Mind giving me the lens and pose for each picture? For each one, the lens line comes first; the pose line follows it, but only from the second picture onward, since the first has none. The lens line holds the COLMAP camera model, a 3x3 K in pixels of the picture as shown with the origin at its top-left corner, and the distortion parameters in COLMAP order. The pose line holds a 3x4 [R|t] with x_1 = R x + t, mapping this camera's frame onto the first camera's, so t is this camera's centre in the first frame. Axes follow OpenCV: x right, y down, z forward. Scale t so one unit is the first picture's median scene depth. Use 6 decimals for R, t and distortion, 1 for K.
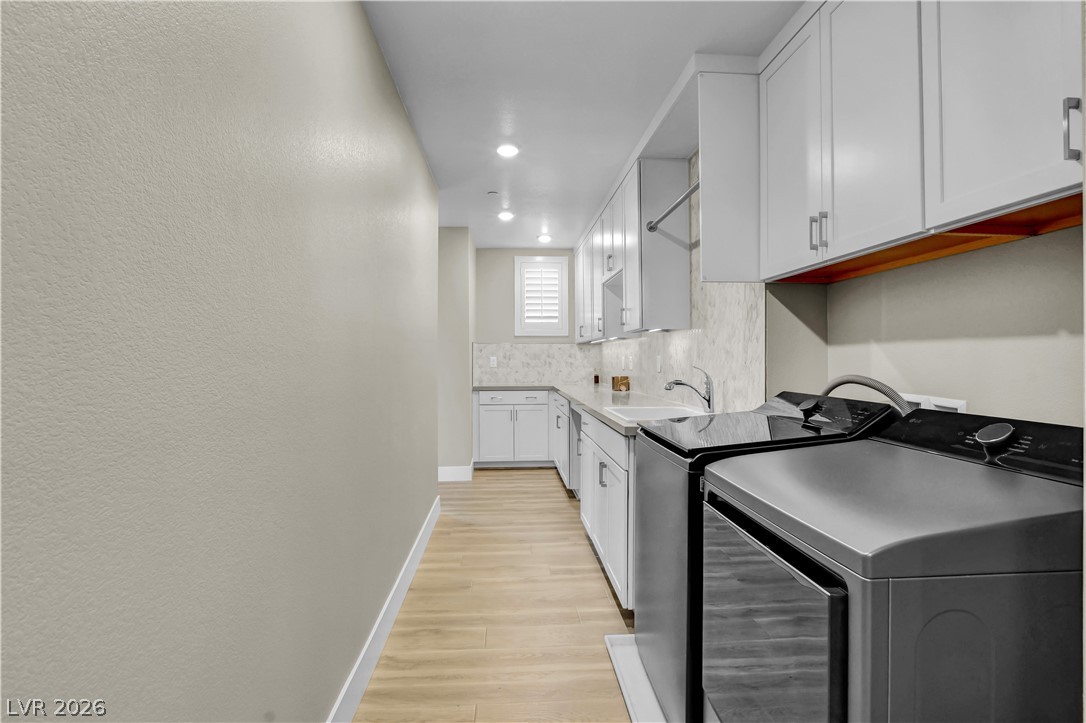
lens RADIAL K [[527.3, 0, 541.5], [0, 527.3, 358.1], [0, 0, 1]] dist [-0.006843, -0.000574]
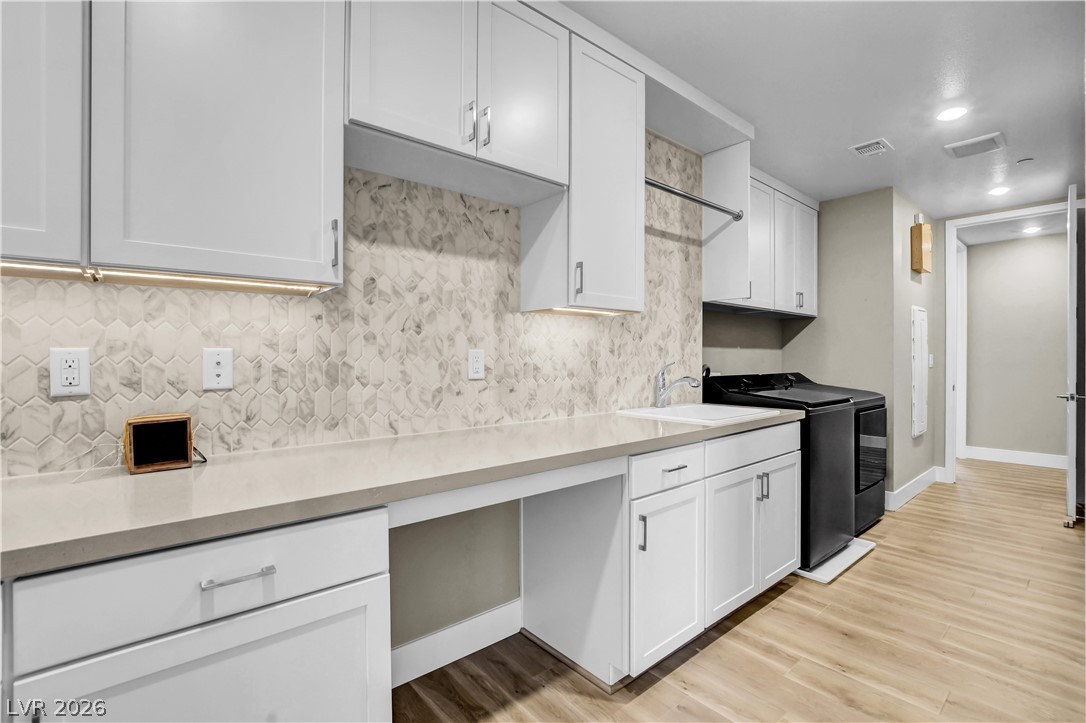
lens RADIAL K [[490.9, 0, 547.9], [0, 490.9, 362.6], [0, 0, 1]] dist [-0.020534, 0.000626]
pose [[-0.585352, 0.004256, 0.810768, -0.421232], [0.007018, 0.999975, -0.000183, 0.019743], [-0.810749, 0.005583, -0.585368, 2.244354]]
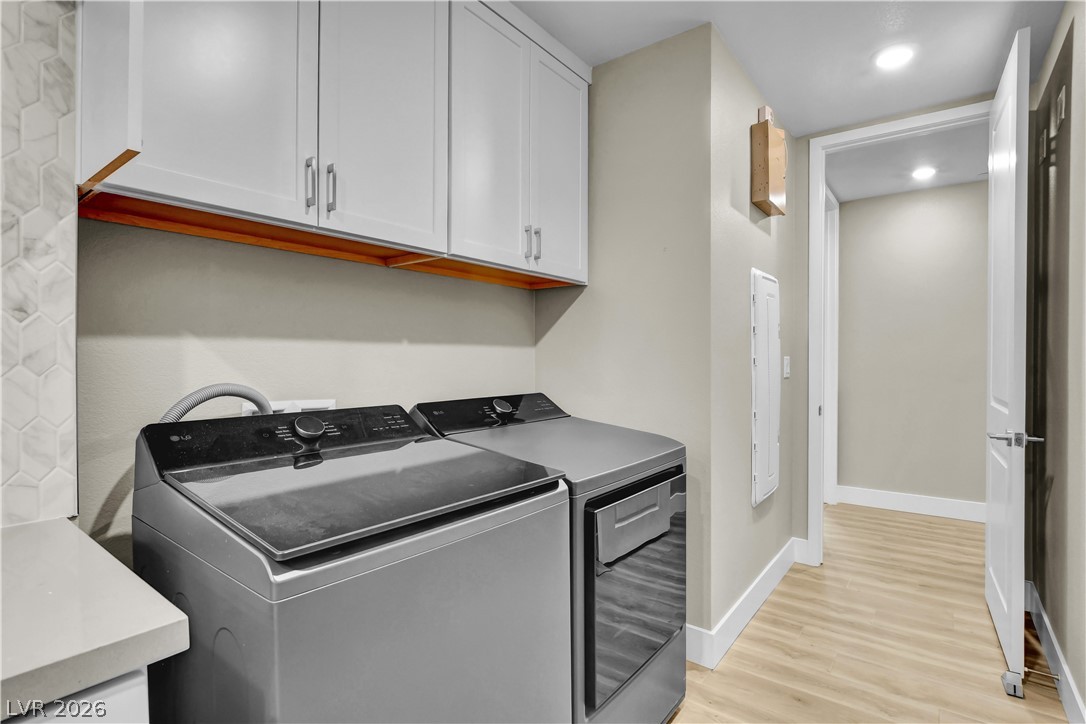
lens RADIAL K [[527.3, 0, 538.3], [0, 527.3, 361.1], [0, 0, 1]] dist [-0.006843, -0.000574]
pose [[-0.733924, 0.003238, 0.679224, -0.163275], [0.004862, 0.999988, 0.000486, 0.004841], [-0.679214, 0.003659, -0.733931, 1.178423]]
